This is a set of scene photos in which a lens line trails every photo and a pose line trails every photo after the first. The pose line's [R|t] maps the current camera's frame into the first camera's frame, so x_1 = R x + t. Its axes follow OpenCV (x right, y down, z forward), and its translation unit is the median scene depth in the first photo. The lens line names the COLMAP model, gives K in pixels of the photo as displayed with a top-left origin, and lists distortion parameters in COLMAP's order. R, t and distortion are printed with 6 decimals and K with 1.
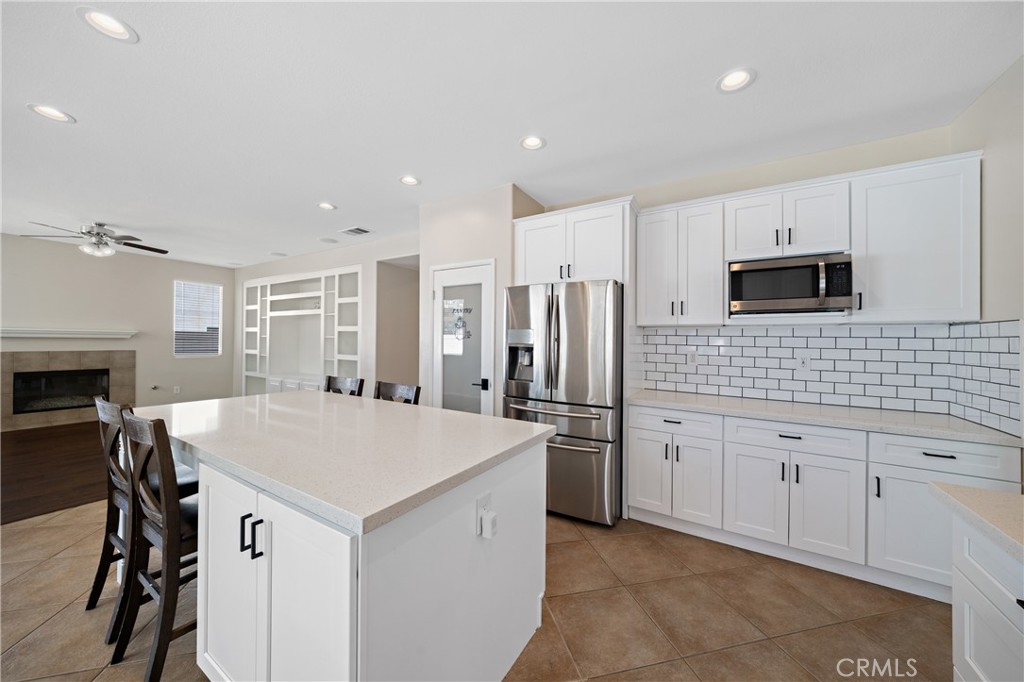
lens RADIAL K [[355.9, 0, 512.0], [0, 355.9, 341.0], [0, 0, 1]] dist [0.000813, 0.000107]
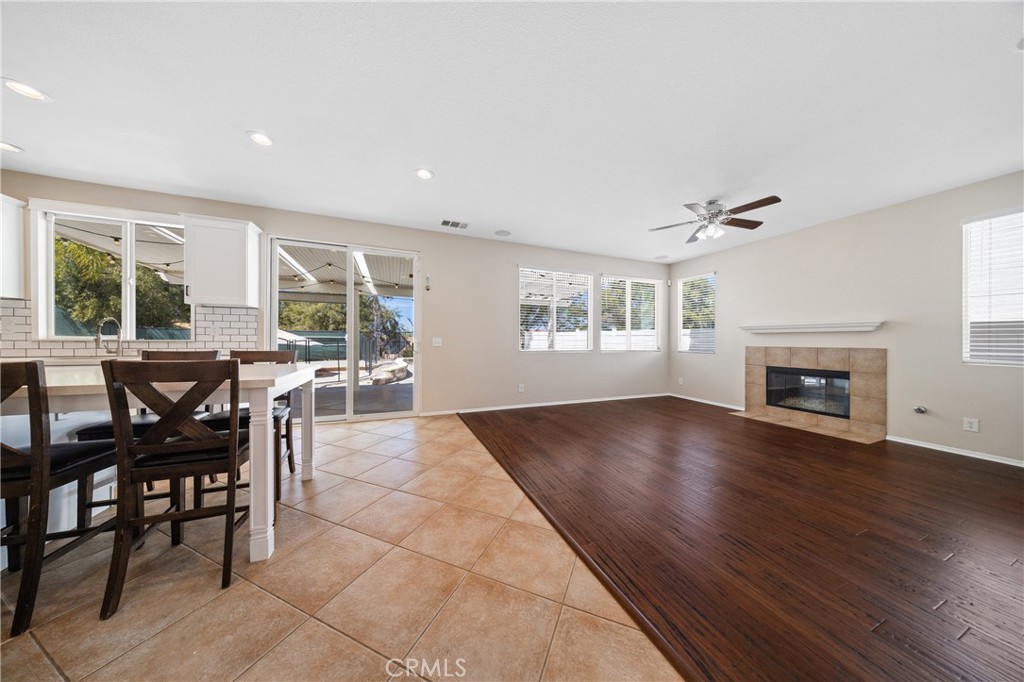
lens RADIAL K [[291.2, 0, 512.0], [0, 291.2, 341.0], [0, 0, 1]] dist [-0.000430, -0.000036]
pose [[-0.591724, -0.023779, -0.805790, -0.197496], [-0.020901, 0.999681, -0.014153, 0.035756], [0.805870, 0.008468, -0.592032, 0.781317]]
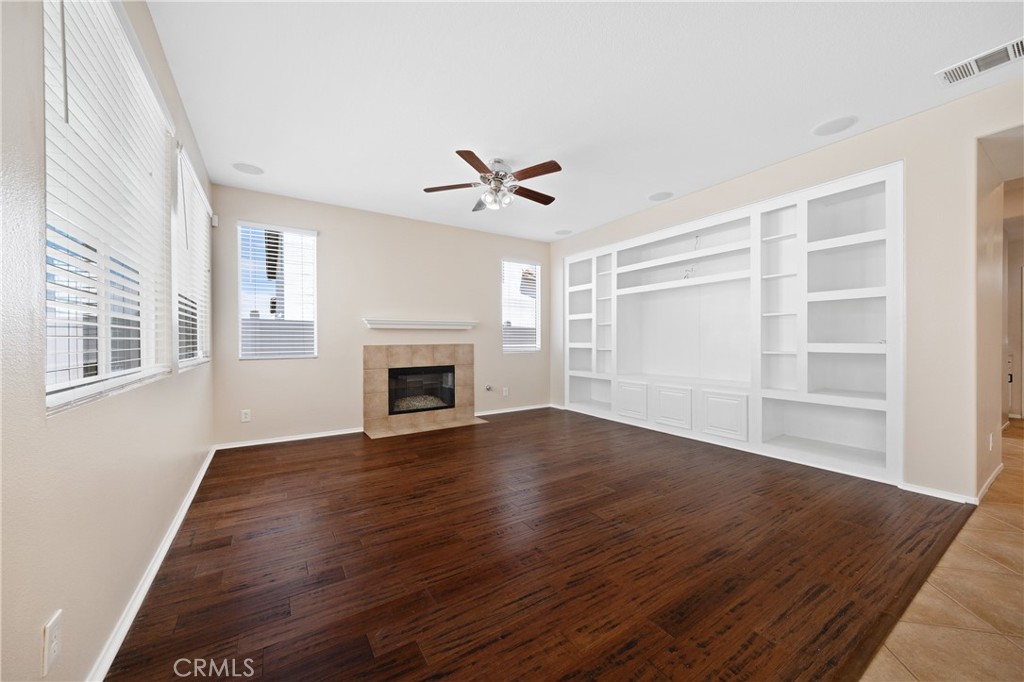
lens RADIAL K [[369.8, 0, 512.0], [0, 369.8, 341.0], [0, 0, 1]] dist [0.001878, 0.000134]
pose [[0.904426, -0.022043, -0.426061, -0.621550], [0.020385, 0.999756, -0.008451, 0.029167], [0.426143, -0.001042, 0.904655, 0.252297]]
